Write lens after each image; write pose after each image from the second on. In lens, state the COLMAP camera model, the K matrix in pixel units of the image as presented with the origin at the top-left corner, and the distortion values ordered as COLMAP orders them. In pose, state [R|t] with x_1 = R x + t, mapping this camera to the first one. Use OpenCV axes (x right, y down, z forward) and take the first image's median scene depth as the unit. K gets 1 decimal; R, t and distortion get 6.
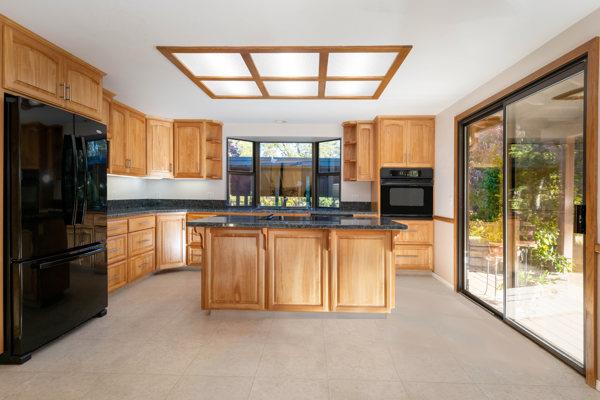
lens RADIAL K [[328.5, 0, 296.3], [0, 328.5, 198.4], [0, 0, 1]] dist [-0.003456, 0.002387]
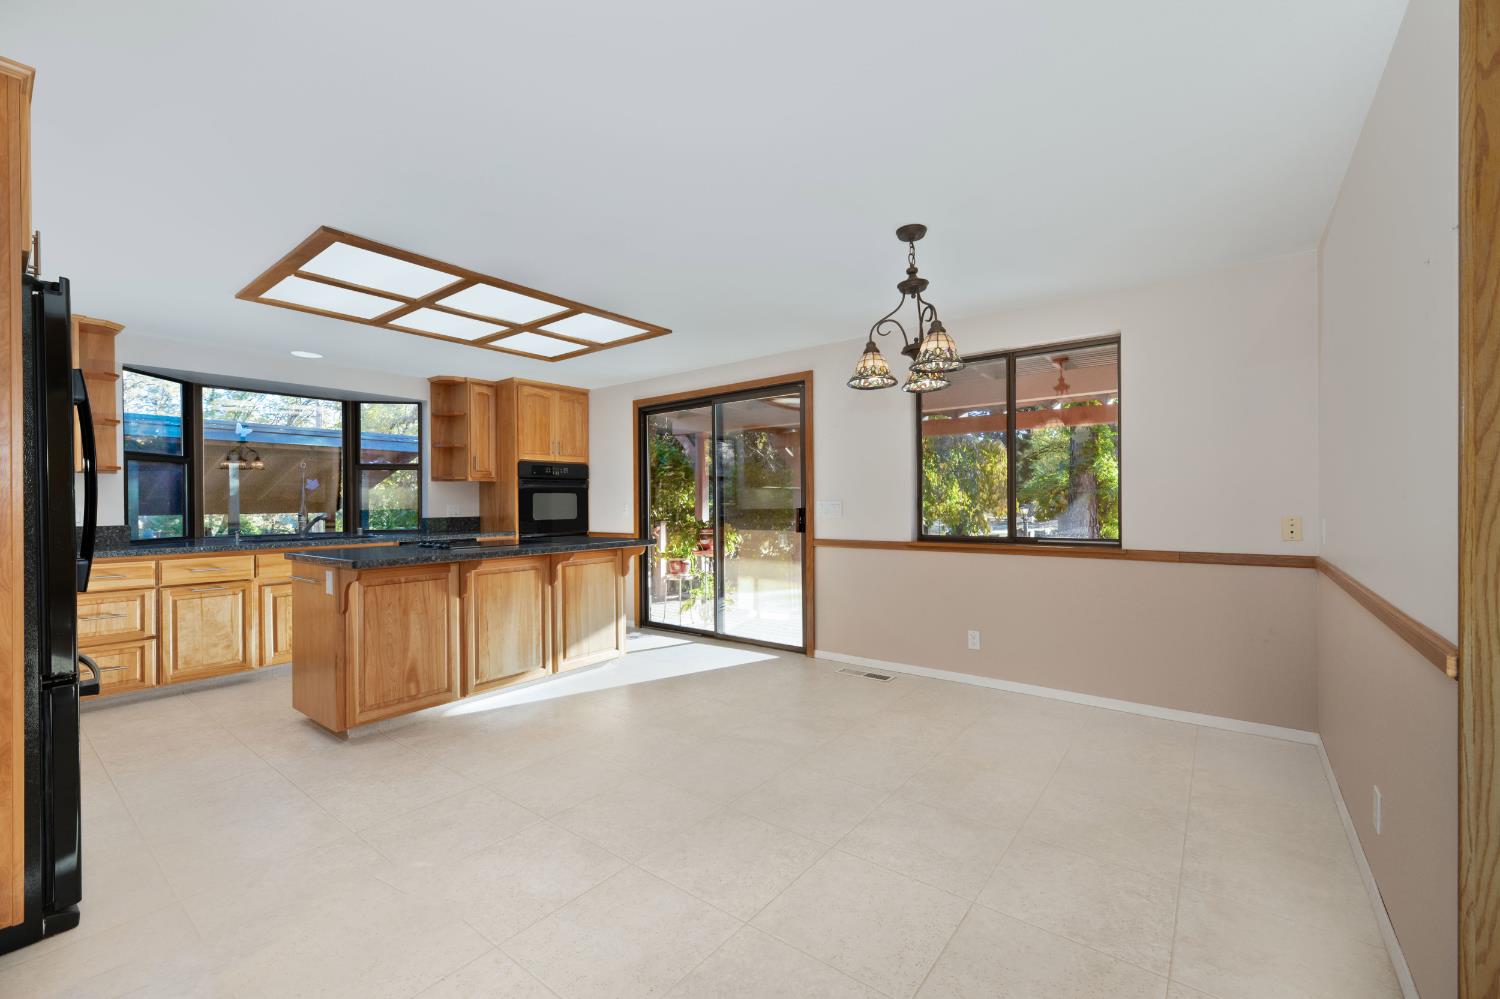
lens RADIAL K [[648.8, 0, 752.7], [0, 648.8, 500.8], [0, 0, 1]] dist [0.021921, -0.005309]
pose [[0.577130, -0.013467, 0.816541, -0.510418], [0.025592, 0.999671, -0.001601, -0.003220], [-0.816251, 0.021821, 0.577285, -0.087992]]
